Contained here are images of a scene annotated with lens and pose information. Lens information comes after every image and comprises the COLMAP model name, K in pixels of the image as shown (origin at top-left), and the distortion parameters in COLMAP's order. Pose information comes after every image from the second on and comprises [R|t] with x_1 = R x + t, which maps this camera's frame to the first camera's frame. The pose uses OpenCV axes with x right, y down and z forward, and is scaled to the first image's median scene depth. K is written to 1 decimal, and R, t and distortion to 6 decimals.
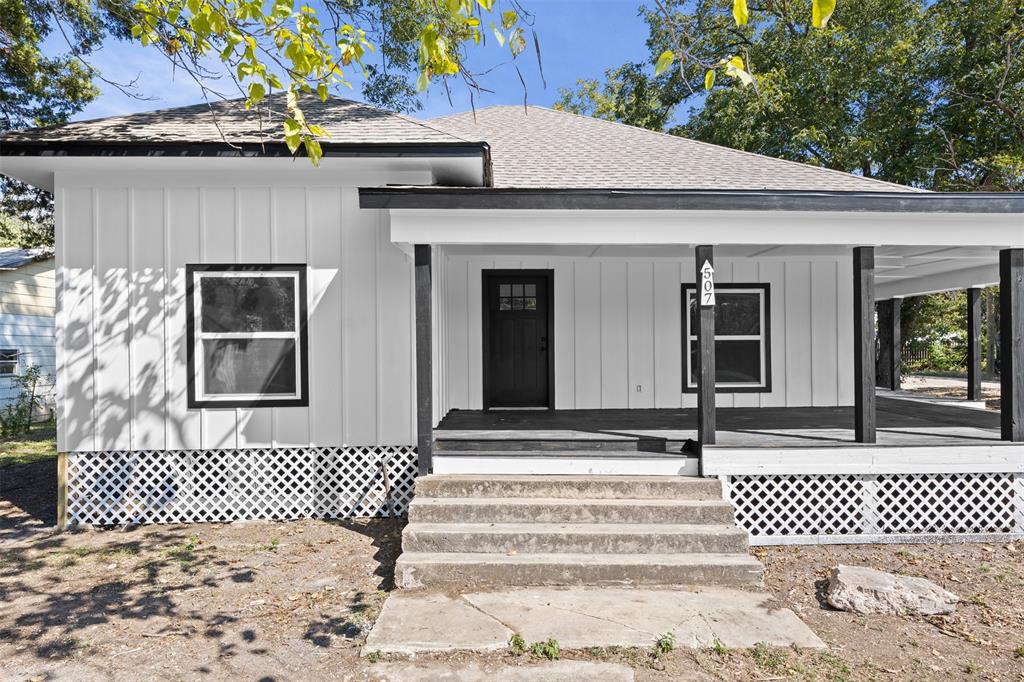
lens RADIAL K [[595.4, 0, 512.0], [0, 595.4, 341.0], [0, 0, 1]] dist [-0.004545, -0.001311]
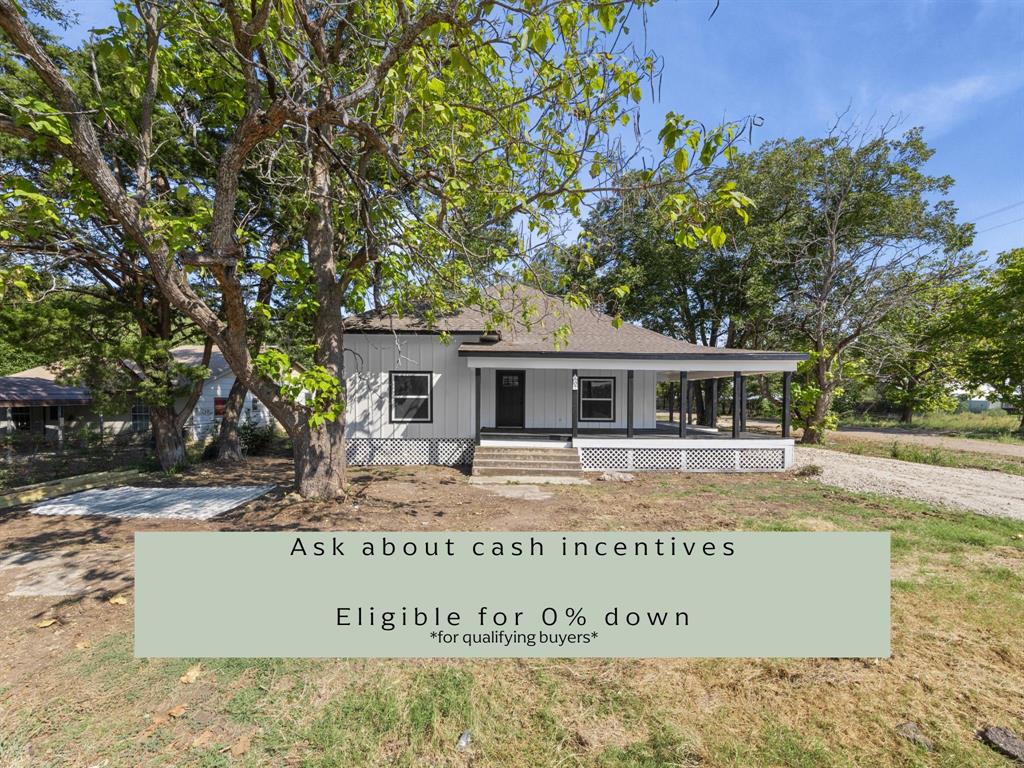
lens RADIAL K [[437.8, 0, 512.0], [0, 437.8, 384.0], [0, 0, 1]] dist [0.013120, 0.000099]
pose [[0.999833, 0.014235, 0.011421, -0.006284], [-0.013958, 0.999615, -0.023965, -0.030593], [-0.011758, 0.023802, 0.999648, -1.151164]]
